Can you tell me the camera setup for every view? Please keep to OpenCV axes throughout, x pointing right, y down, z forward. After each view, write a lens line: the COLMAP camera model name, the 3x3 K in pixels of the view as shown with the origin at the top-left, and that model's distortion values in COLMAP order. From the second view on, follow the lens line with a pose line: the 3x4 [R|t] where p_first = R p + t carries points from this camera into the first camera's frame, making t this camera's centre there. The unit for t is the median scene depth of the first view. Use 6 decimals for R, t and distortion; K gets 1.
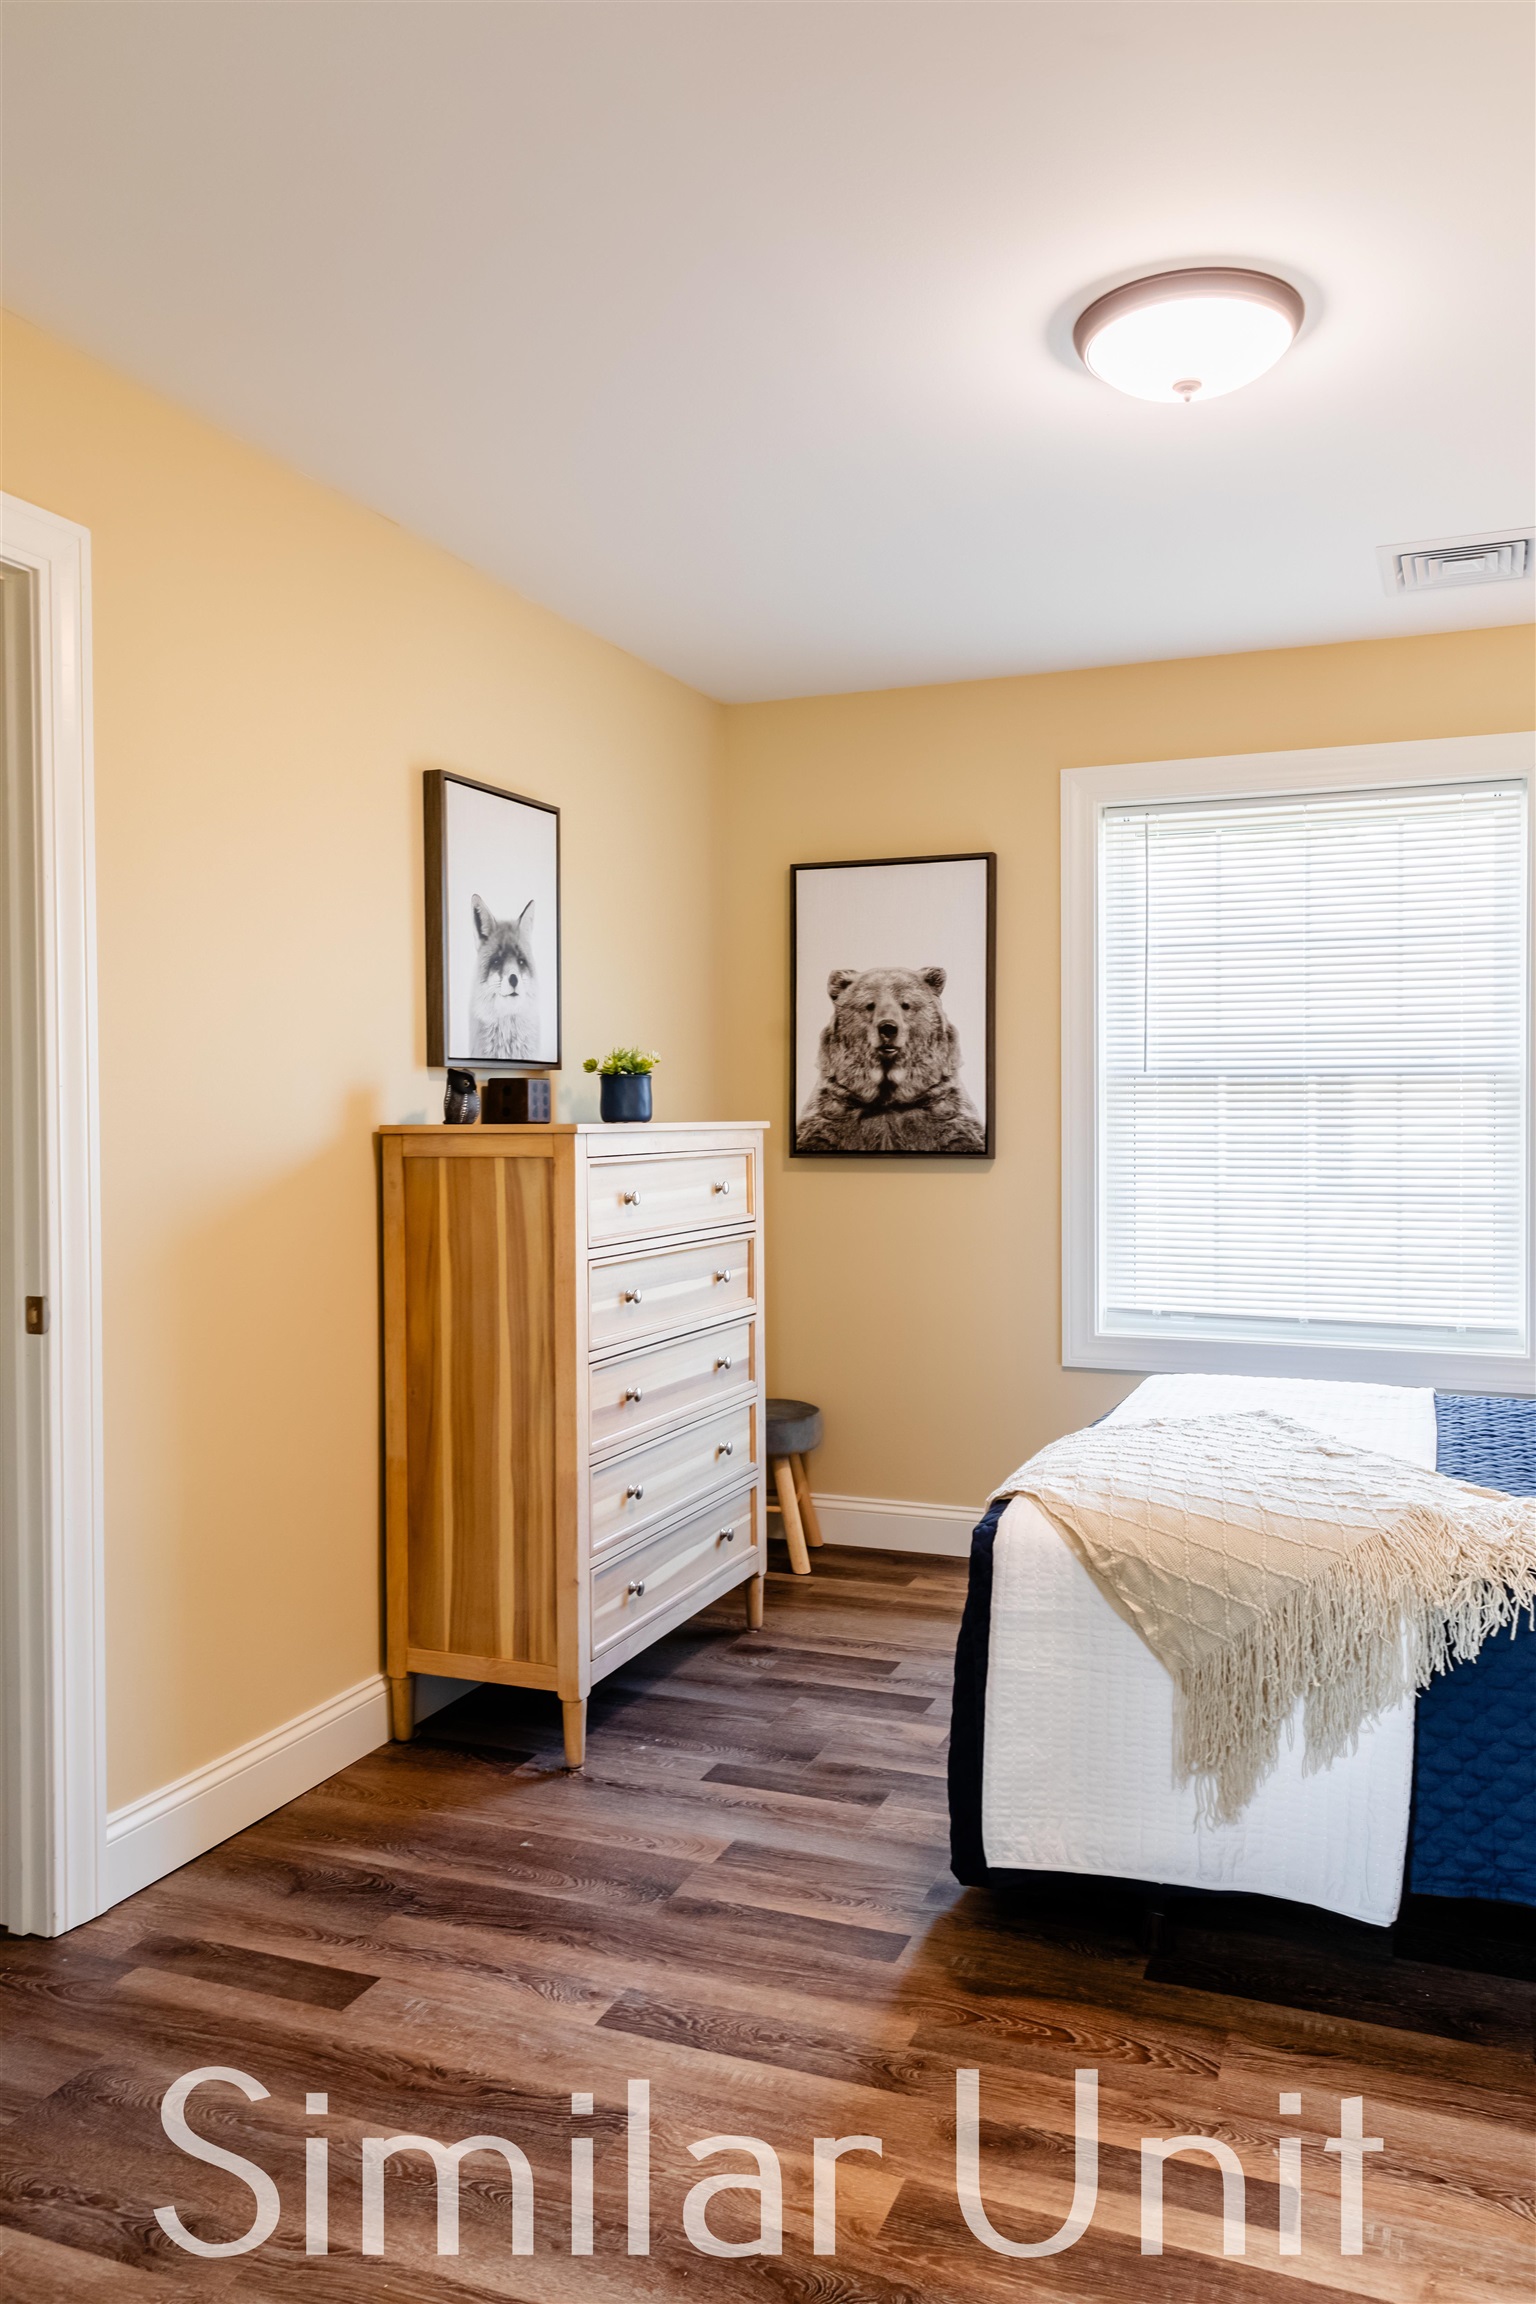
lens RADIAL K [[1577.7, 0, 828.6], [0, 1577.7, 1137.6], [0, 0, 1]] dist [0.016187, -0.008433]
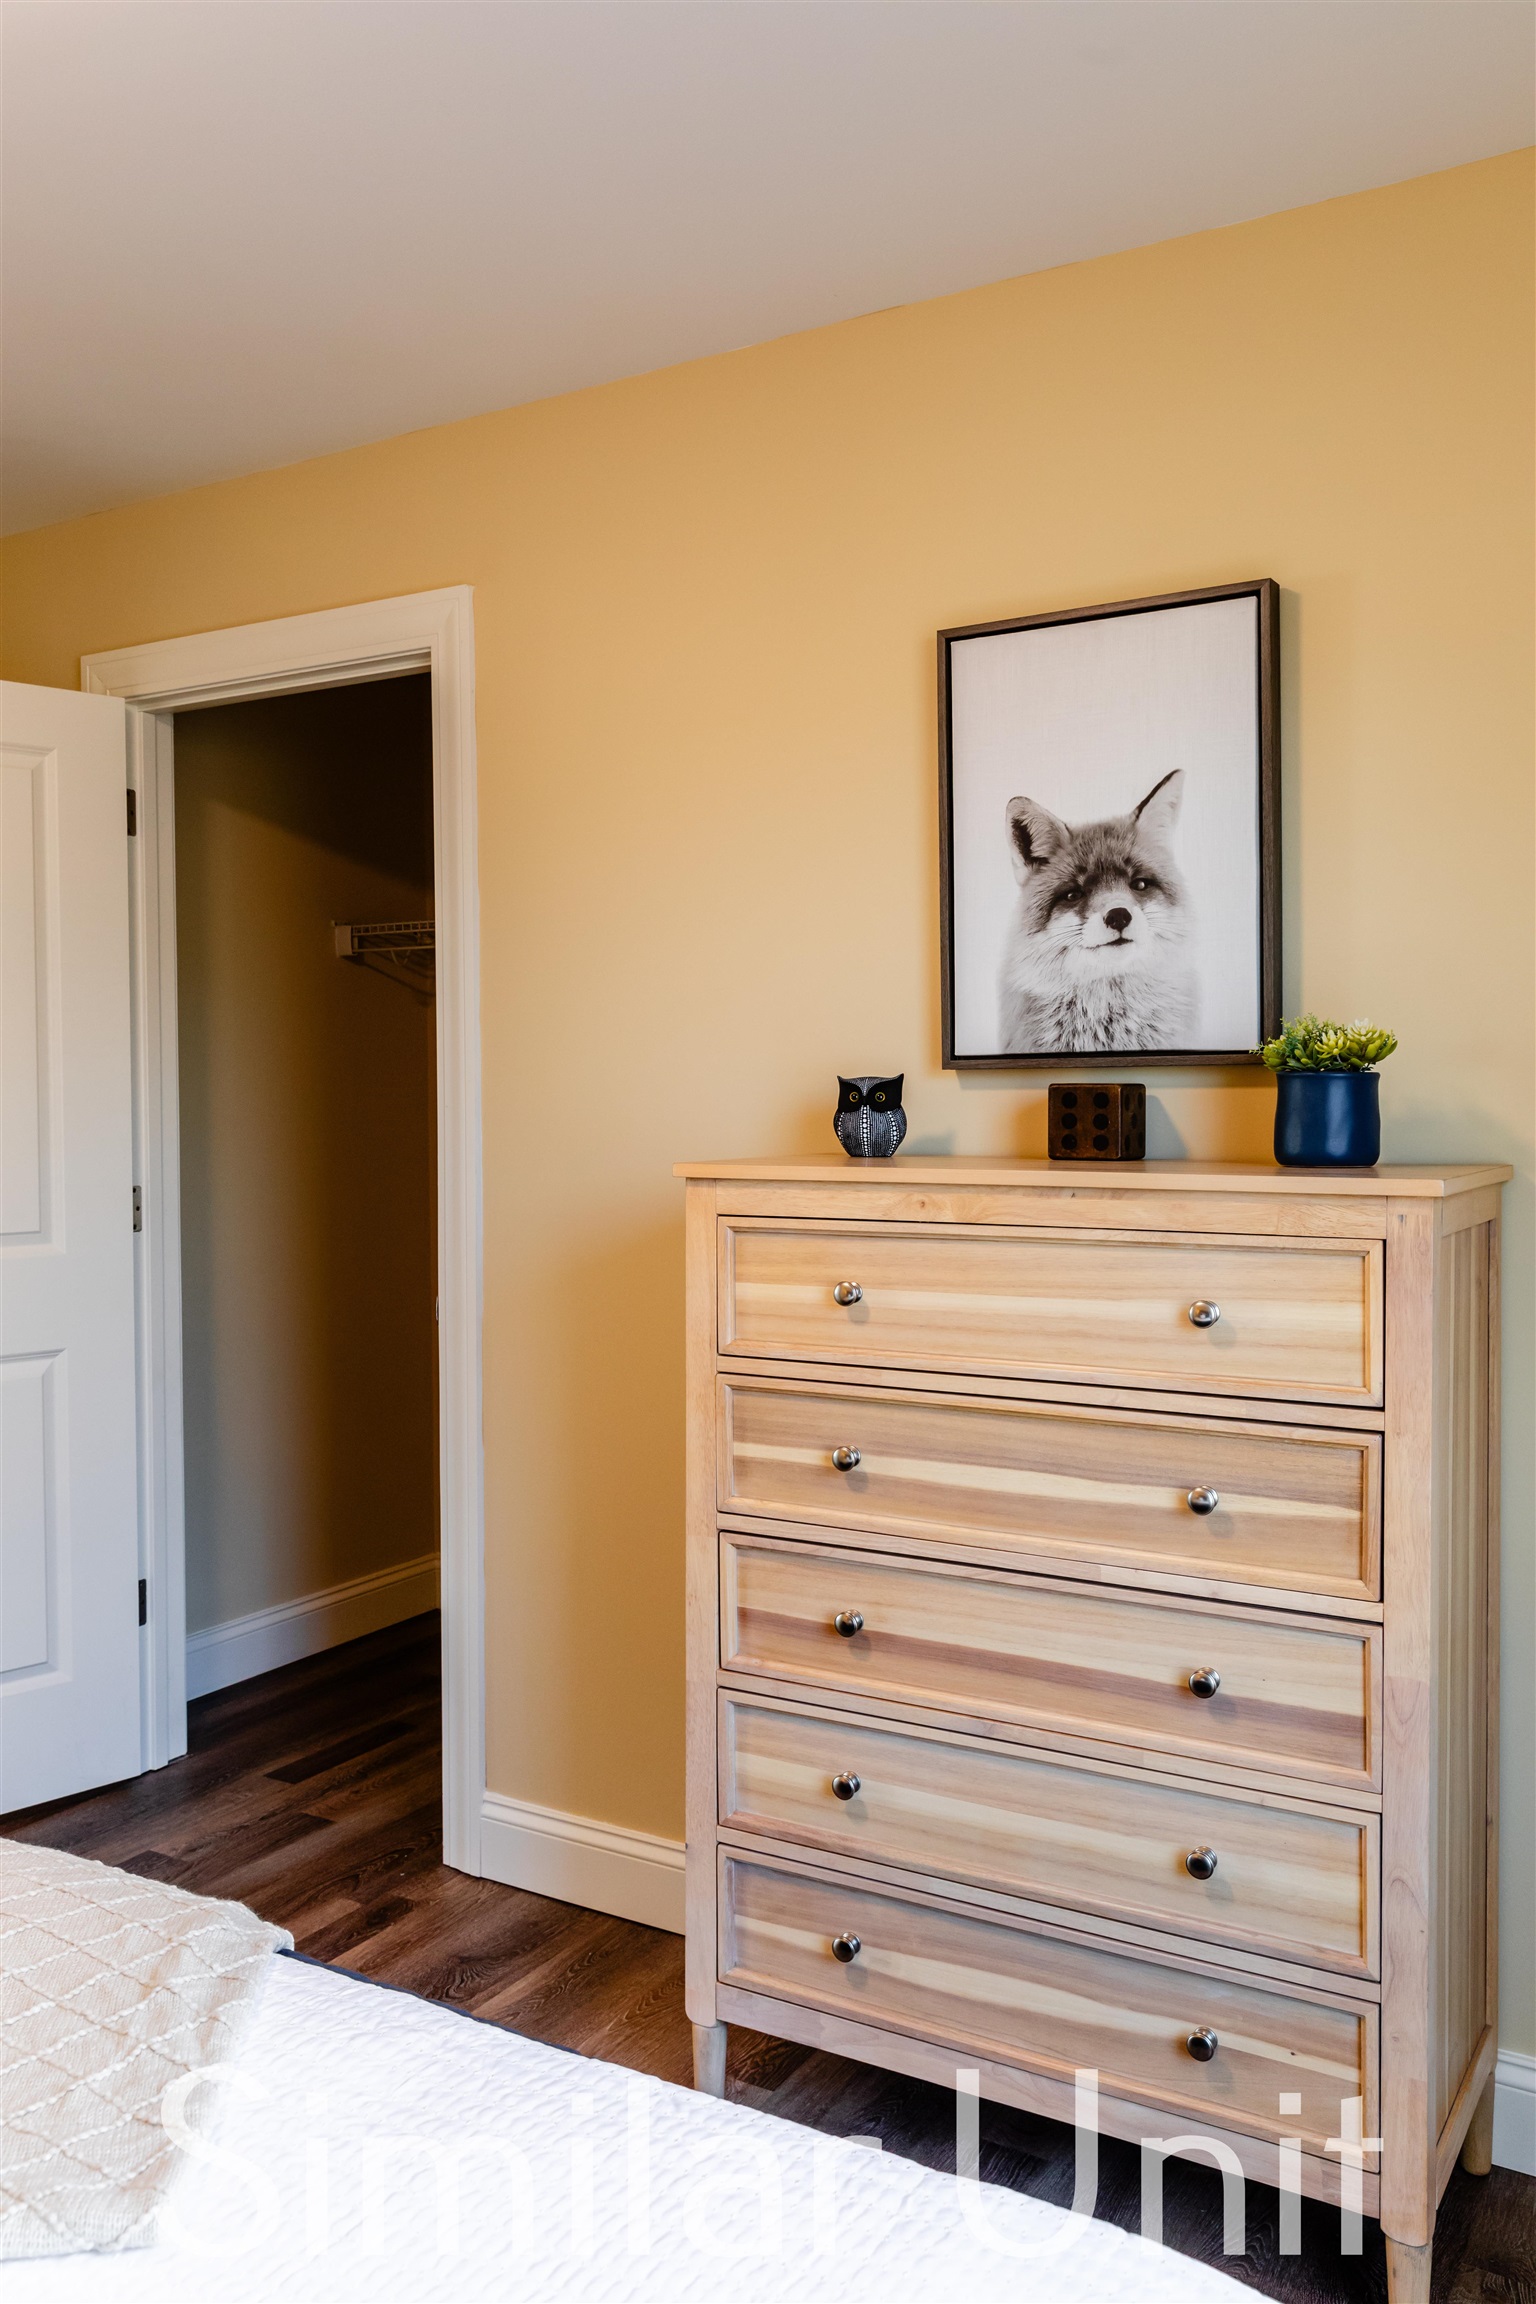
lens RADIAL K [[1821.2, 0, 770.0], [0, 1821.2, 1135.4], [0, 0, 1]] dist [0.004420, 0.001135]
pose [[-0.162388, 0.031786, -0.986215, 0.510443], [-0.009719, 0.999381, 0.033810, -0.040199], [0.986679, 0.015075, -0.161979, 0.996605]]
